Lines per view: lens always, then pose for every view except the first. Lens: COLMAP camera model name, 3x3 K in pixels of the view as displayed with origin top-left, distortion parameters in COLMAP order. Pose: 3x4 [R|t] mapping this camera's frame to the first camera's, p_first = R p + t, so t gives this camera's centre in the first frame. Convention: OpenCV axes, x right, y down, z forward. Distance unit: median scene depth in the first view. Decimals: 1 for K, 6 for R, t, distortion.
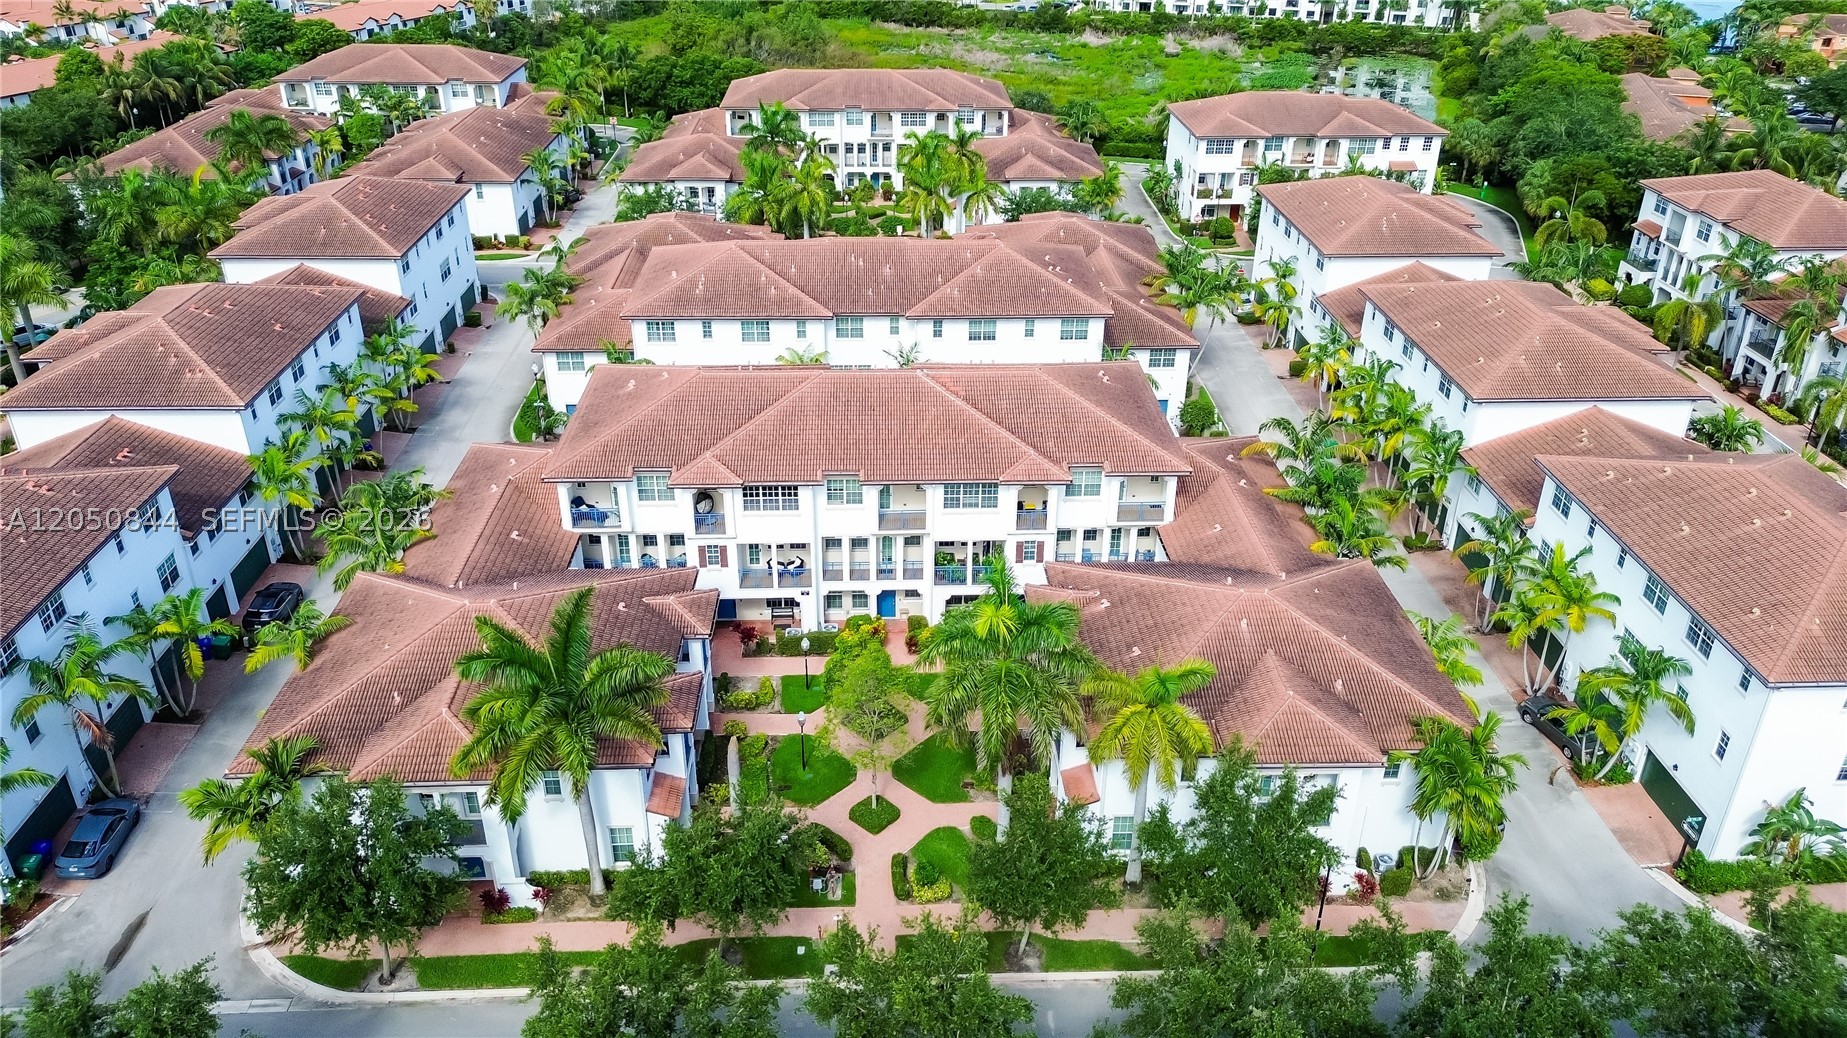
lens RADIAL K [[1329.1, 0, 923.5], [0, 1329.1, 519.0], [0, 0, 1]] dist [0.063851, -0.062040]
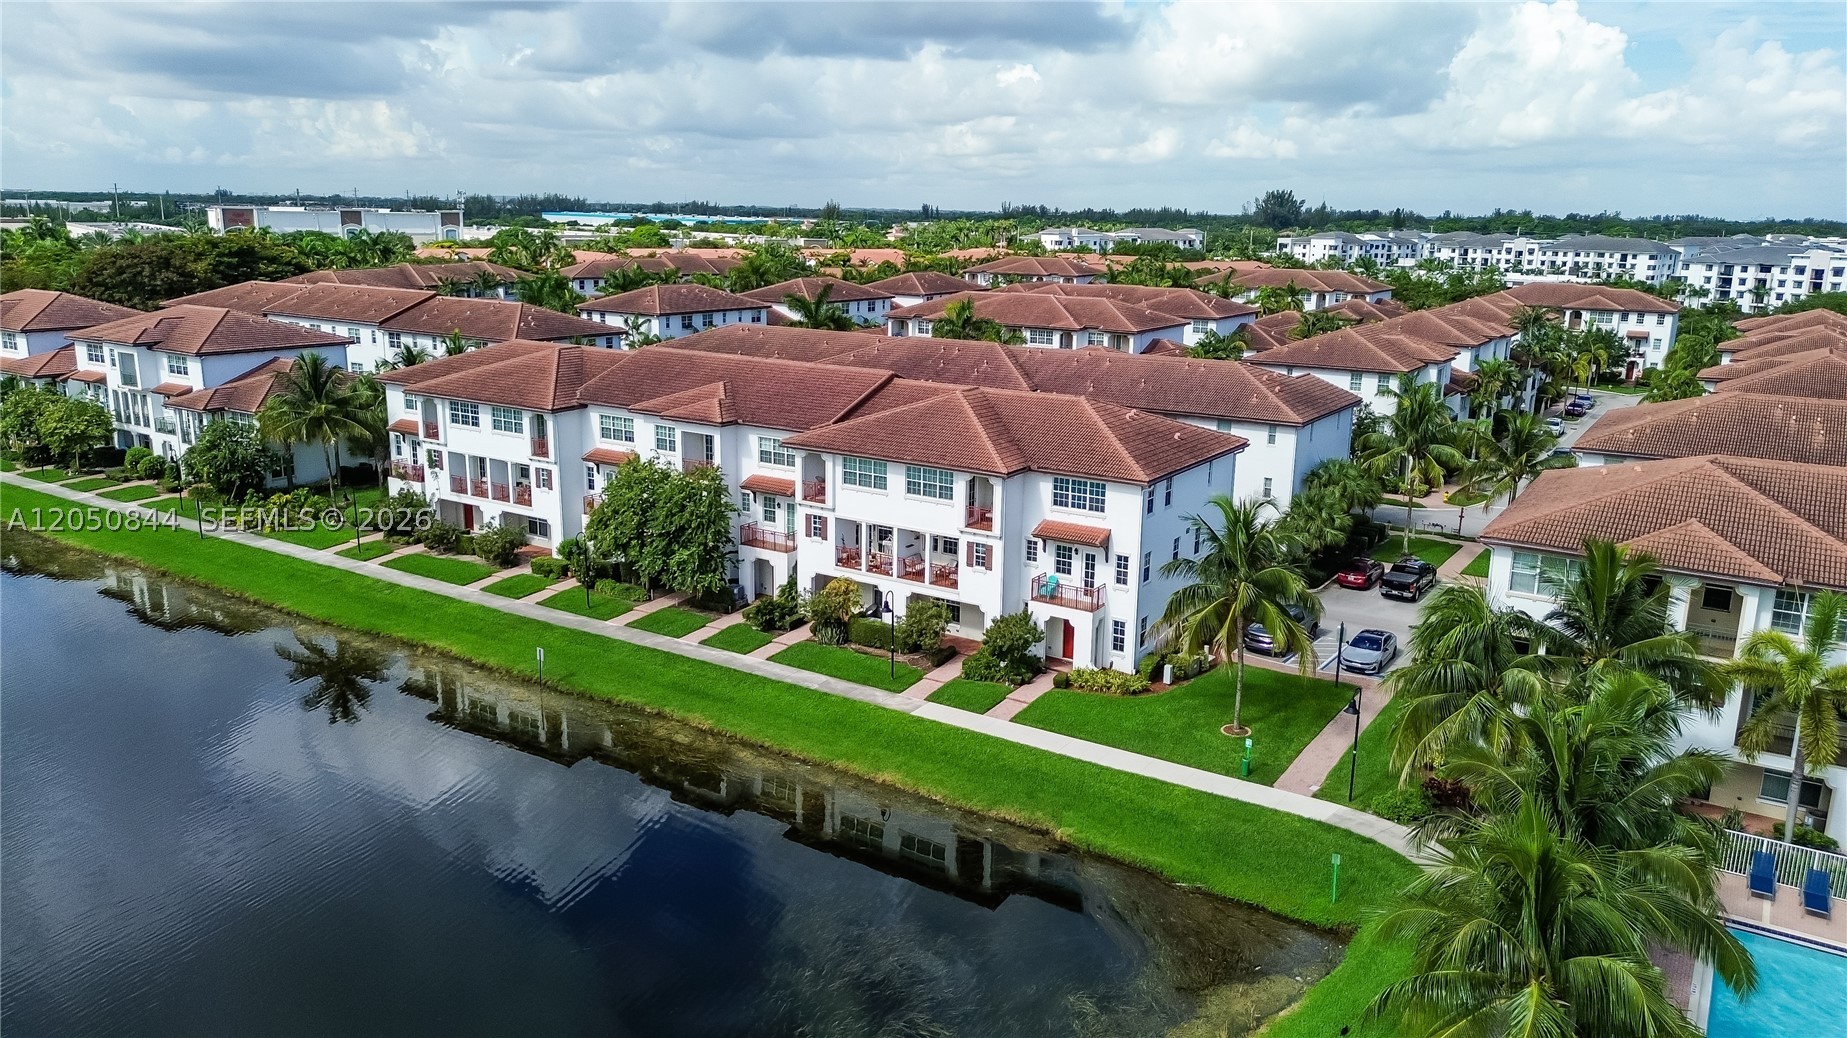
lens RADIAL K [[1306.8, 0, 923.5], [0, 1306.8, 519.0], [0, 0, 1]] dist [0.067209, -0.066923]
pose [[0.818125, 0.138037, -0.558227, 0.672034], [-0.279642, 0.943747, -0.176470, 0.419757], [0.502466, 0.300478, 0.810704, -0.442791]]
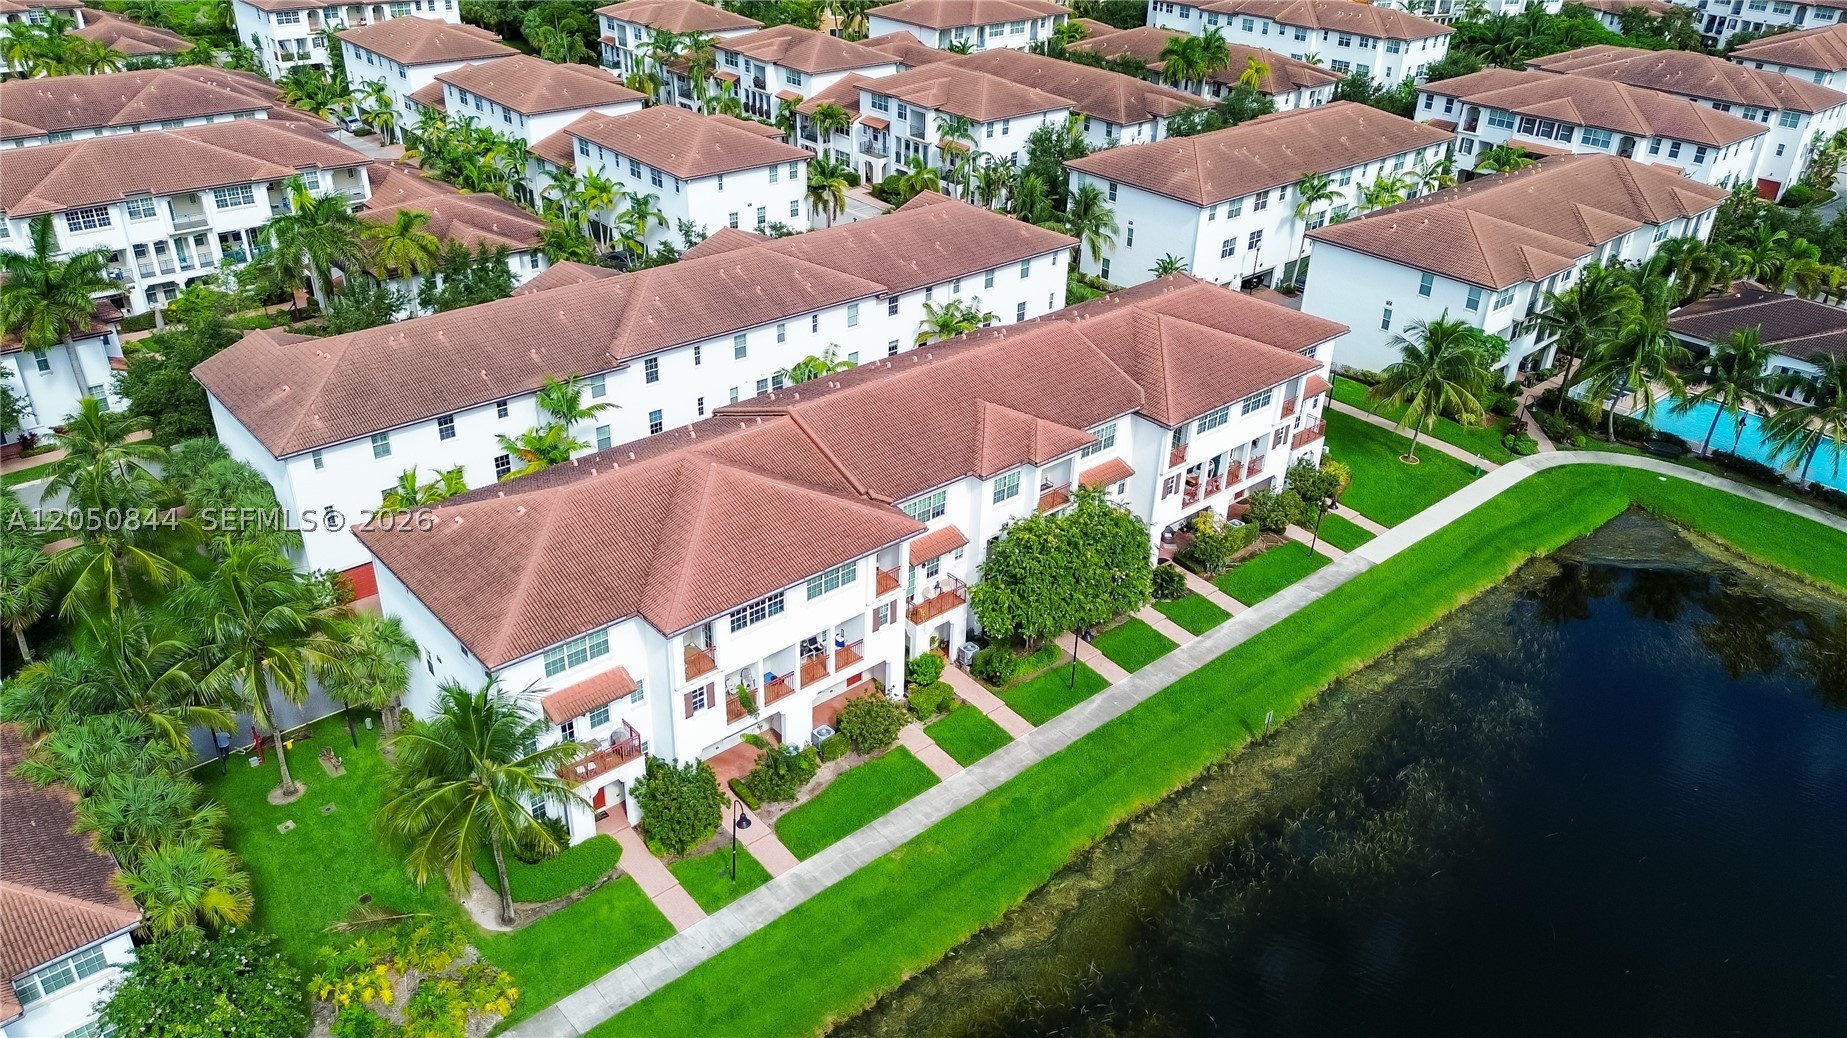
lens RADIAL K [[1329.1, 0, 923.5], [0, 1329.1, 519.0], [0, 0, 1]] dist [0.063851, -0.062040]
pose [[0.777282, -0.297937, 0.554136, -0.195439], [0.277765, 0.952786, 0.122656, 0.225398], [-0.564517, 0.058582, 0.823340, -0.439153]]
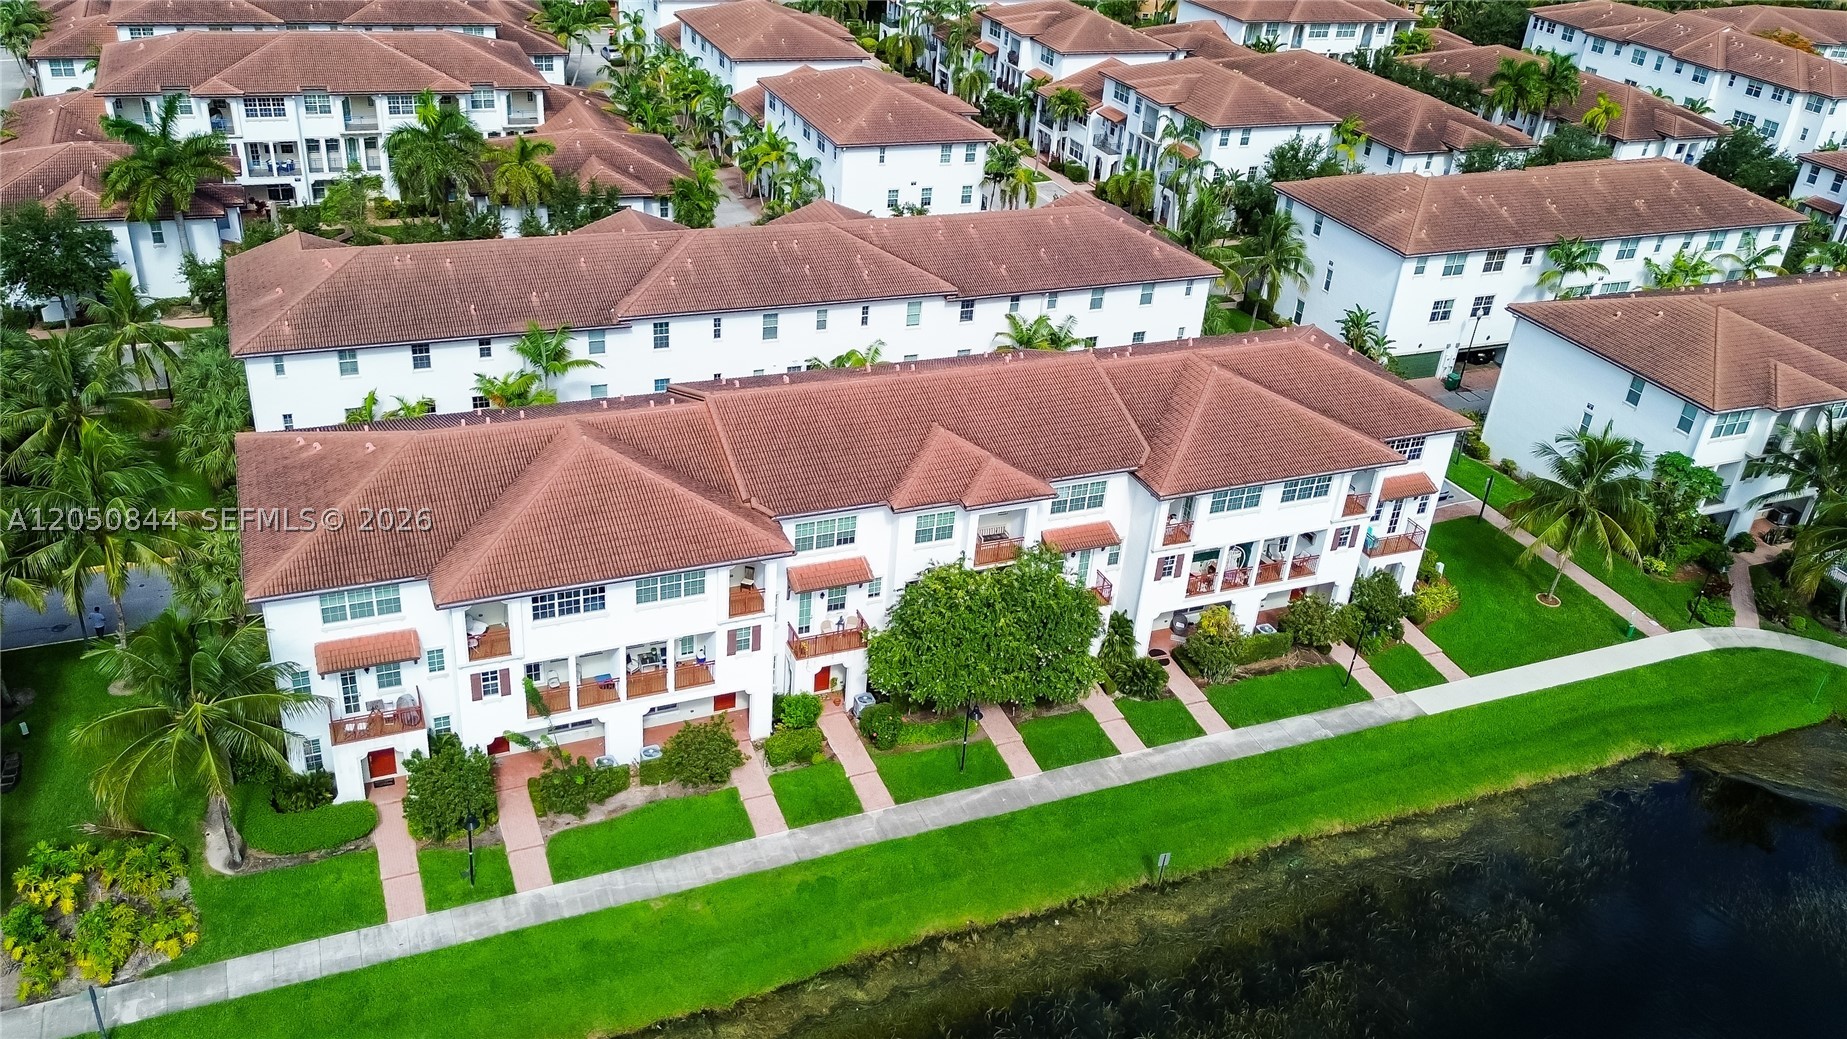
lens RADIAL K [[1447.4, 0, 923.5], [0, 1447.4, 519.5], [0, 0, 1]] dist [0.064508, -0.063371]
pose [[0.931789, -0.122075, 0.341858, -0.027186], [0.107409, 0.992306, 0.061587, 0.257232], [-0.346746, -0.020667, 0.937731, -0.499791]]
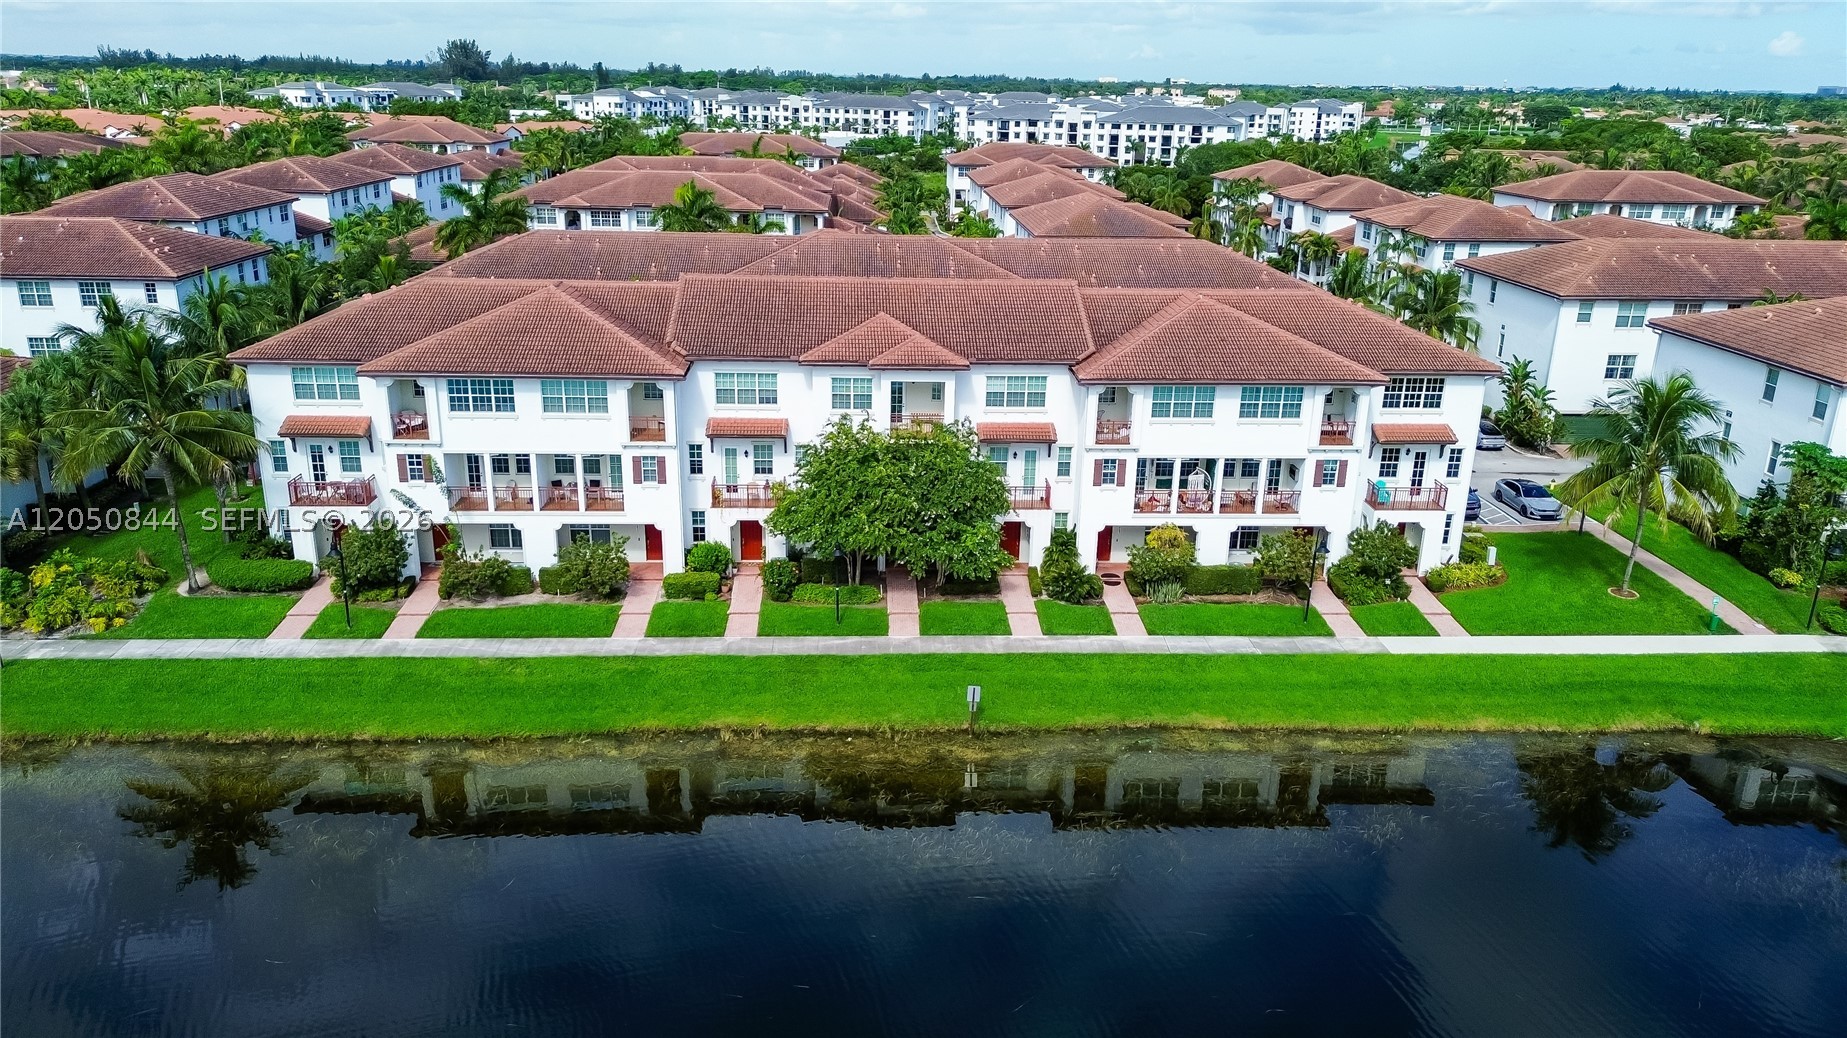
lens RADIAL K [[1306.8, 0, 923.5], [0, 1306.8, 519.0], [0, 0, 1]] dist [0.067209, -0.066923]
pose [[0.999899, 0.008526, 0.011393, 0.195947], [-0.006538, 0.986388, -0.164307, 0.435175], [-0.012639, 0.164216, 0.986343, -0.486728]]
